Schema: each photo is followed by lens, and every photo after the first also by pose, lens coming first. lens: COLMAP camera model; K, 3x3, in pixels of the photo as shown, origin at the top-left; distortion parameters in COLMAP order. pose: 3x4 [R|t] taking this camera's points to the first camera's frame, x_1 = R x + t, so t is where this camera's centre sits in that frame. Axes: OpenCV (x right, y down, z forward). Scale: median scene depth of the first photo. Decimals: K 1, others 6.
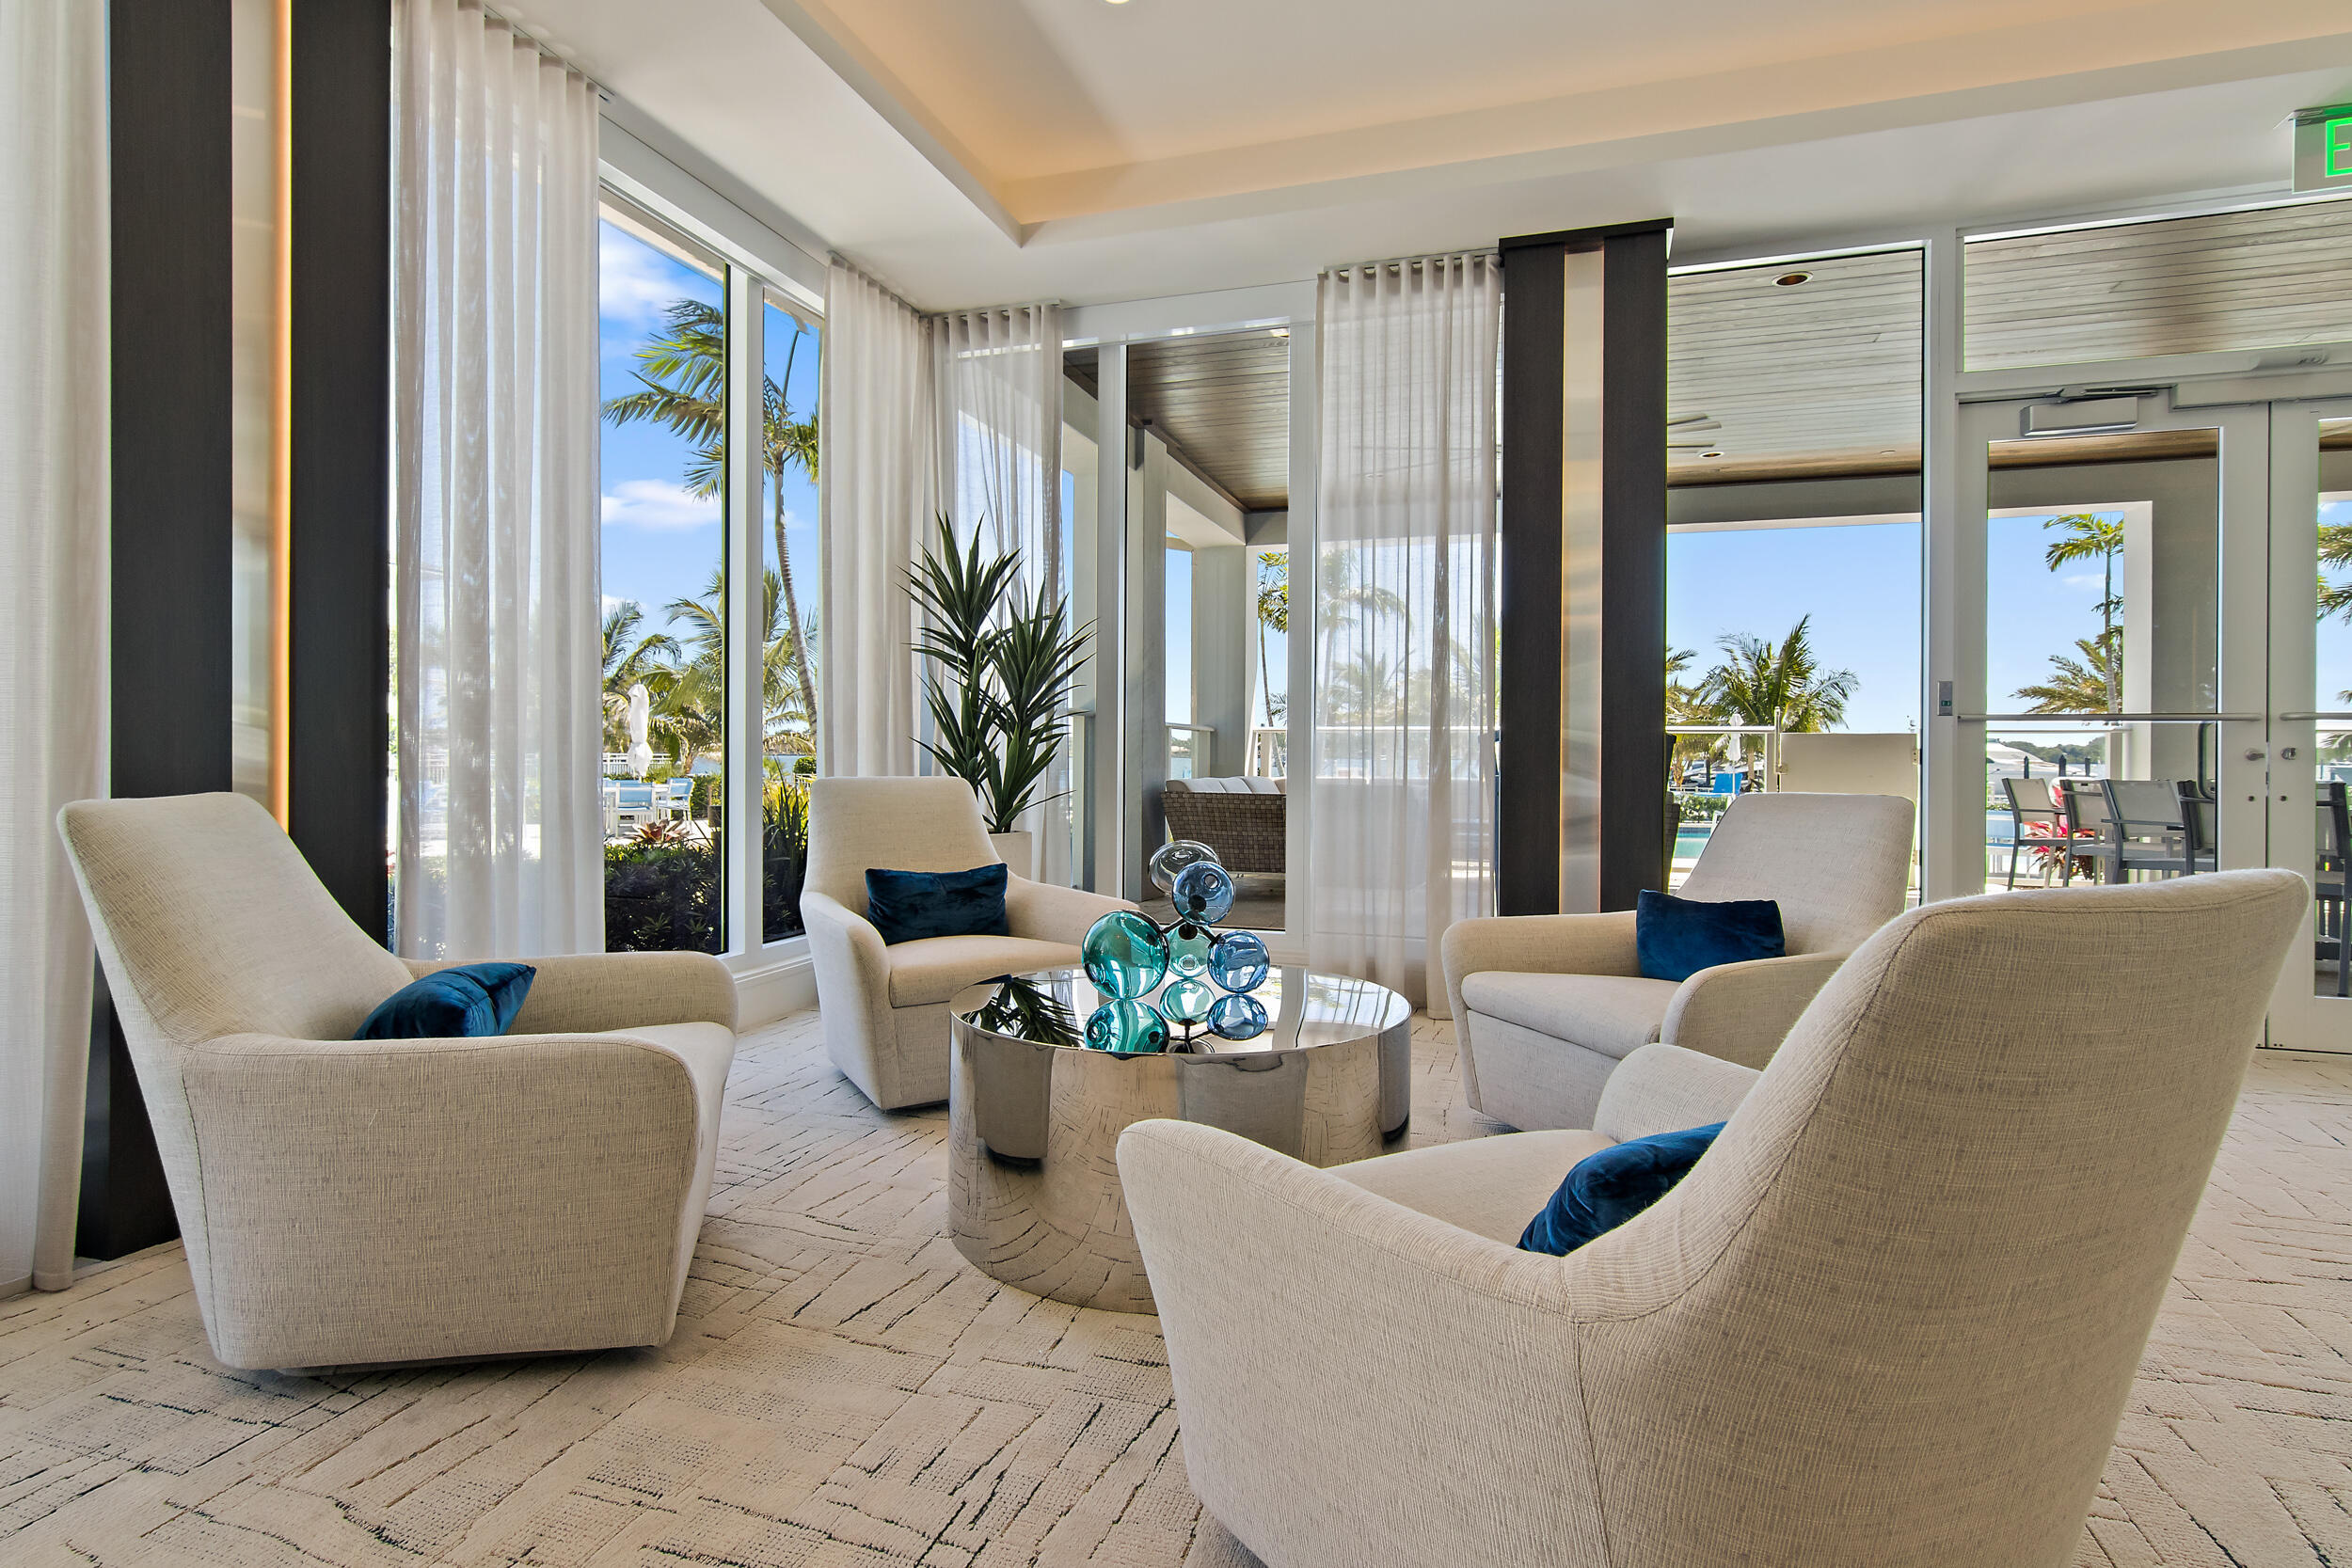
lens RADIAL K [[1200.3, 0, 1172.9], [0, 1200.3, 784.8], [0, 0, 1]] dist [0.002949, 0.000009]
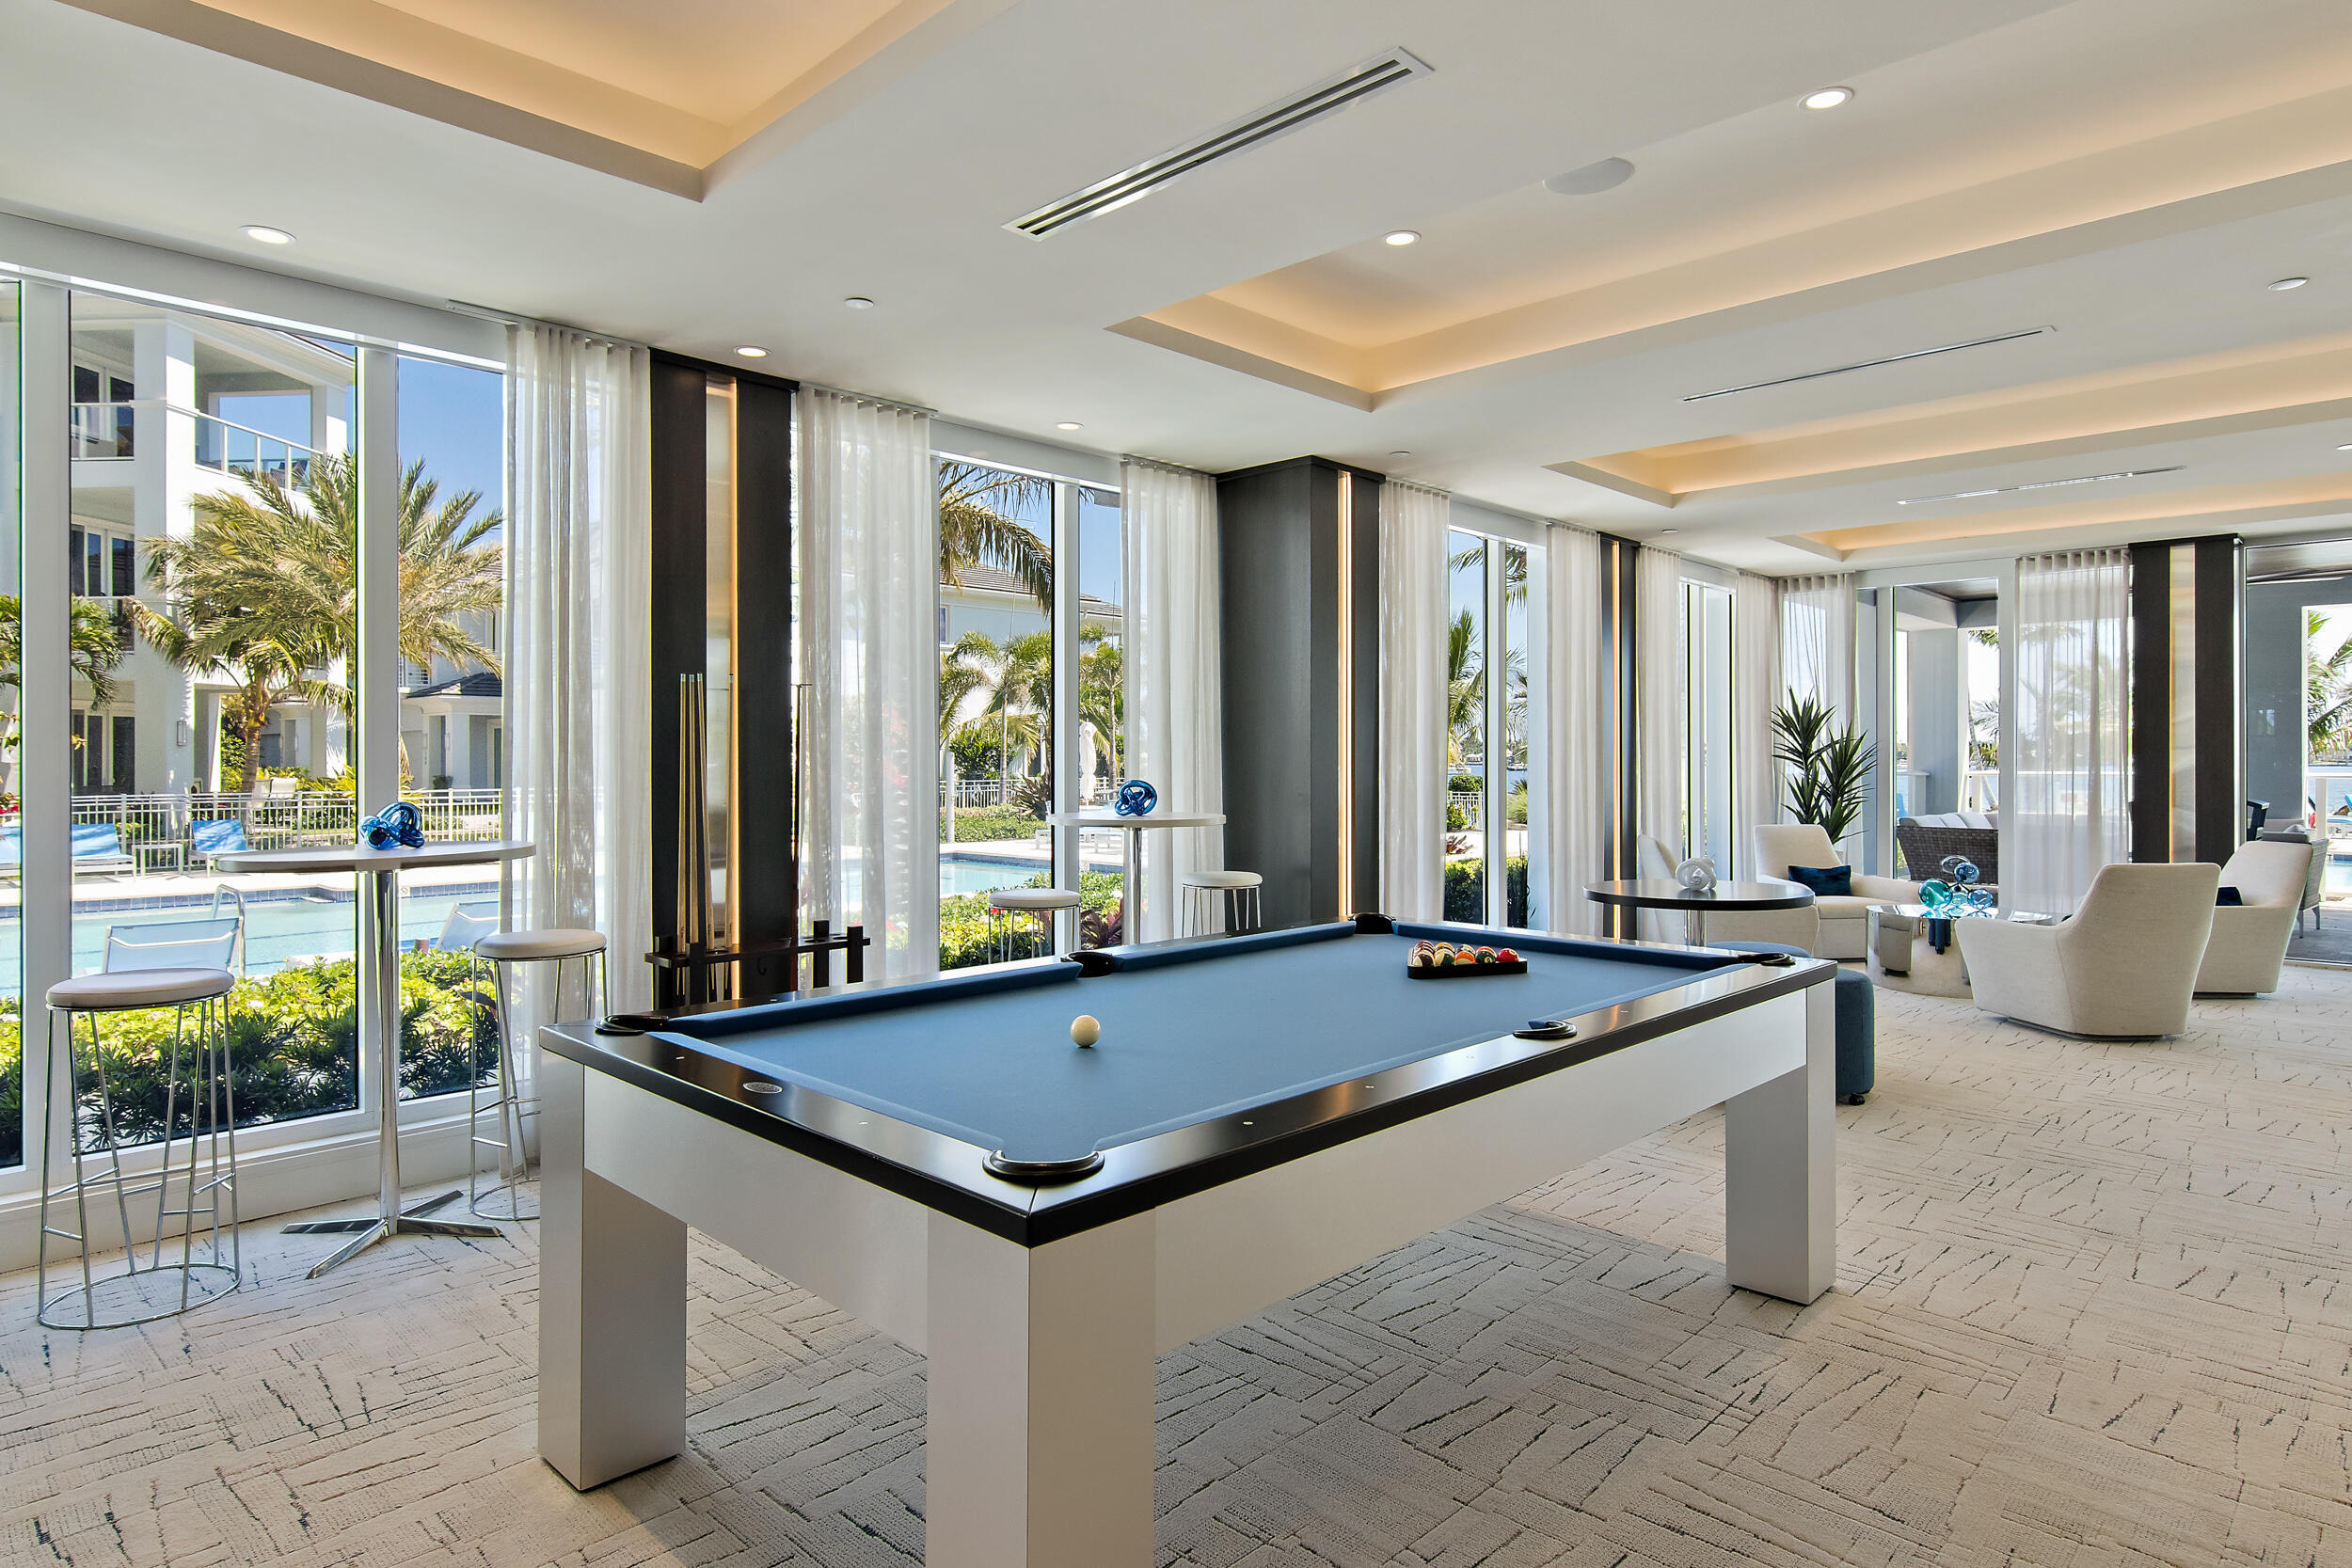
lens RADIAL K [[1312.9, 0, 1177.6], [0, 1312.9, 764.2], [0, 0, 1]] dist [-0.006156, -0.000781]
pose [[0.894833, -0.005260, -0.446370, -0.130645], [-0.005997, 0.999699, -0.023803, -0.042855], [0.446360, 0.023977, 0.894532, -1.315401]]
